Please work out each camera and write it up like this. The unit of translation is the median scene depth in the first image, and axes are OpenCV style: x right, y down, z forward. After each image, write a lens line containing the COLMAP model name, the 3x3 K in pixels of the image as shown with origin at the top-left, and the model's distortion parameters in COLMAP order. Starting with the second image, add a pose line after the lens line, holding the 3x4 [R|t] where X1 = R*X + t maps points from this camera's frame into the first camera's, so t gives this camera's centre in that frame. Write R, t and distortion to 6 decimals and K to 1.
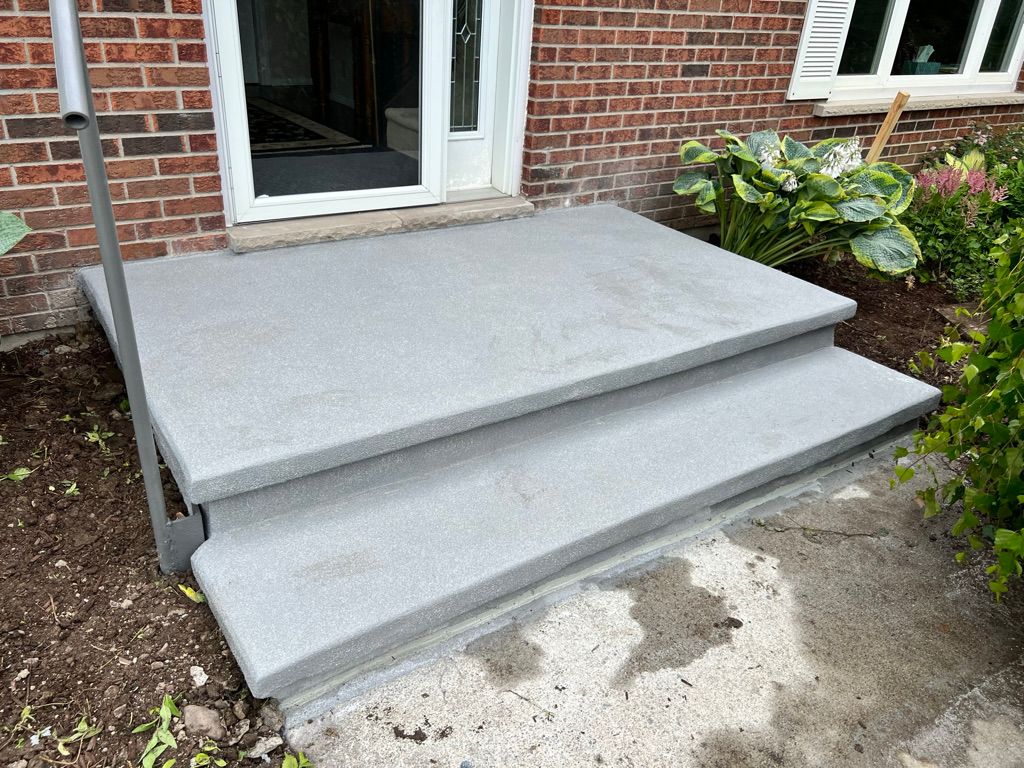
lens RADIAL K [[772.1, 0, 502.8], [0, 772.1, 379.9], [0, 0, 1]] dist [0.043570, -0.054945]
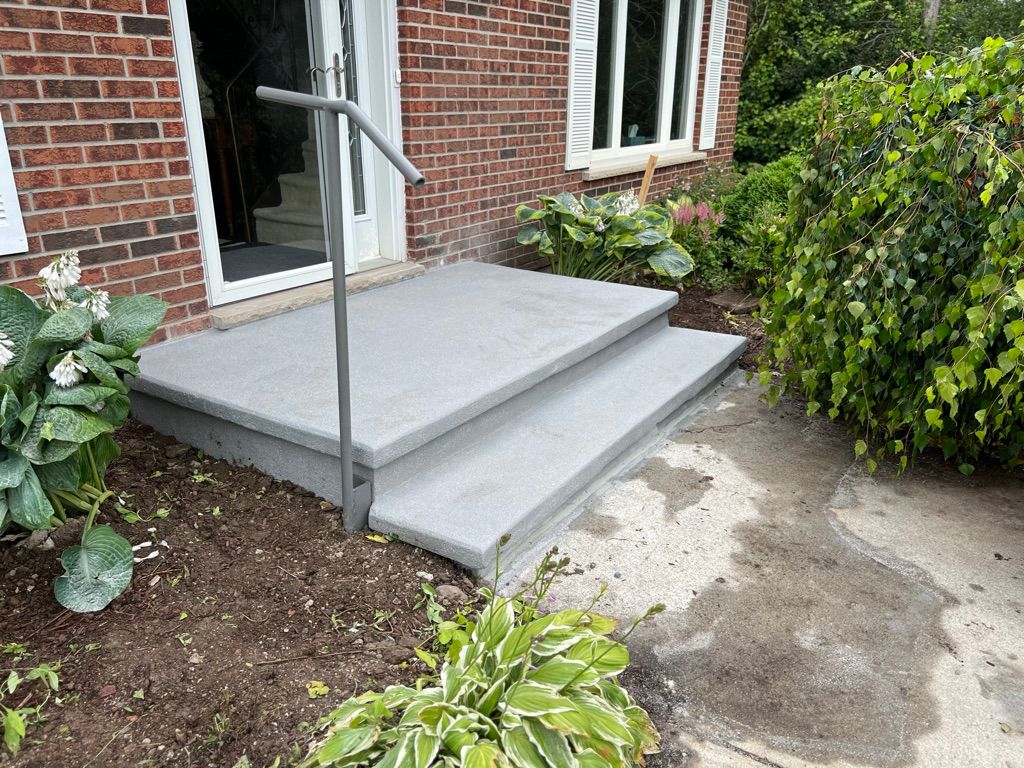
lens RADIAL K [[772.1, 0, 510.6], [0, 772.1, 384.9], [0, 0, 1]] dist [0.043570, -0.054945]
pose [[0.918711, -0.189340, 0.346585, -0.344769], [0.226784, 0.971392, -0.070476, 0.092253], [-0.323326, 0.143347, 0.935367, -0.210250]]
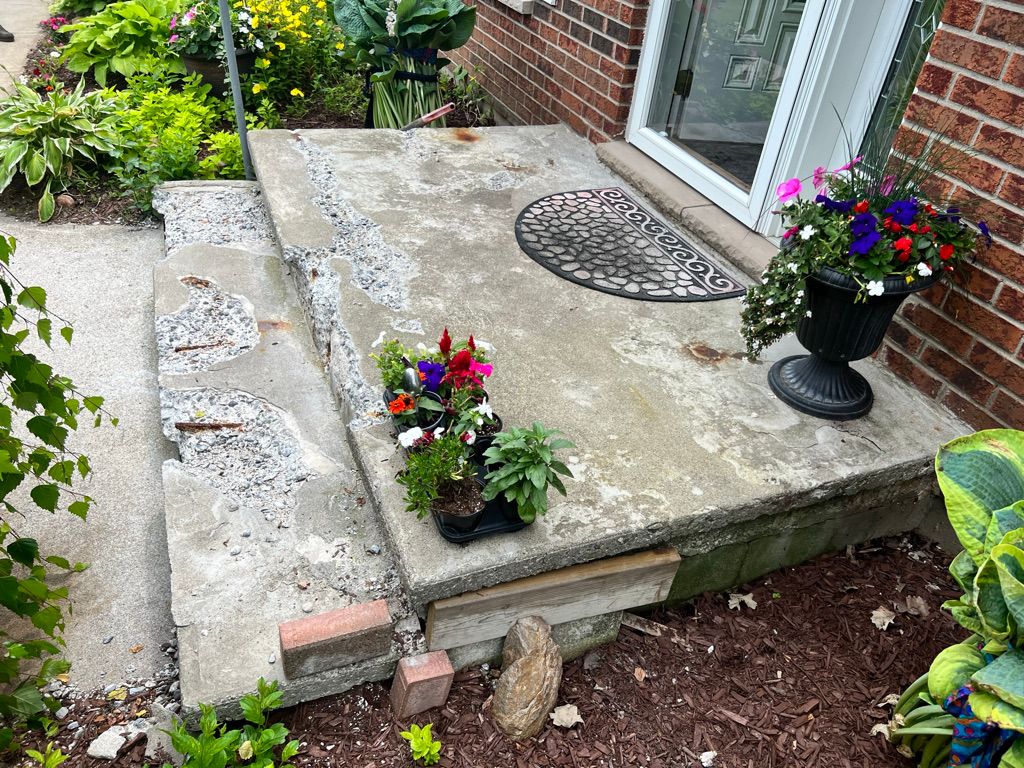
lens RADIAL K [[772.1, 0, 511.9], [0, 772.1, 374.7], [0, 0, 1]] dist [0.043570, -0.054945]
pose [[-0.198688, 0.490276, -0.848618, 0.737167], [-0.550606, 0.660476, 0.510494, -0.431921], [0.810775, 0.568683, 0.138720, 0.870684]]
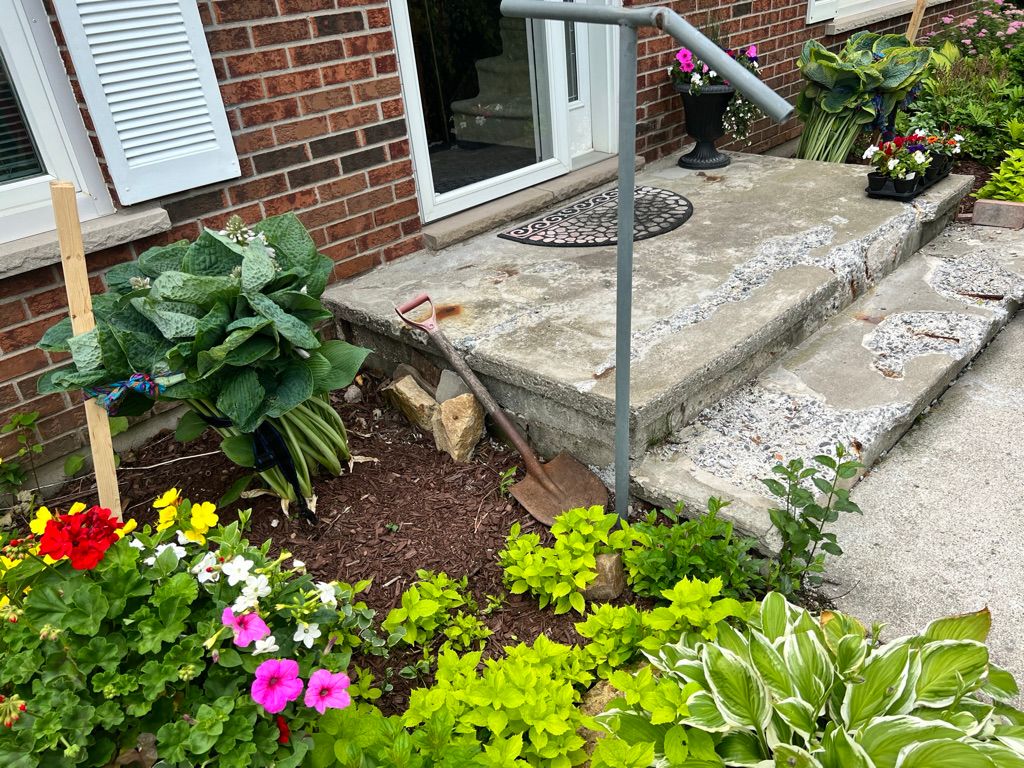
lens RADIAL K [[772.1, 0, 506.5], [0, 772.1, 390.4], [0, 0, 1]] dist [0.043570, -0.054945]
pose [[0.966961, -0.231784, 0.106127, -0.384166], [0.229878, 0.972756, 0.030025, 0.012549], [-0.110195, -0.004637, 0.993899, -0.054845]]
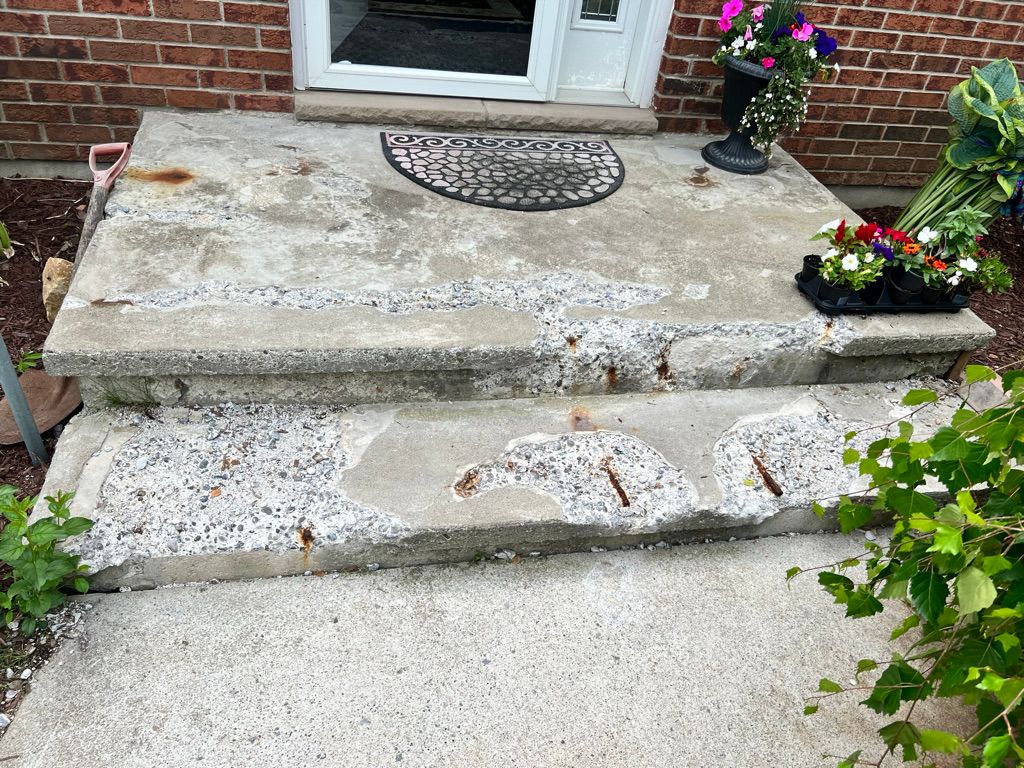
lens RADIAL K [[772.1, 0, 516.2], [0, 772.1, 385.7], [0, 0, 1]] dist [0.043570, -0.054945]
pose [[0.927952, 0.266113, -0.260937, 0.224022], [-0.226041, 0.958511, 0.173673, -0.072588], [0.296328, -0.102178, 0.949605, 0.138435]]
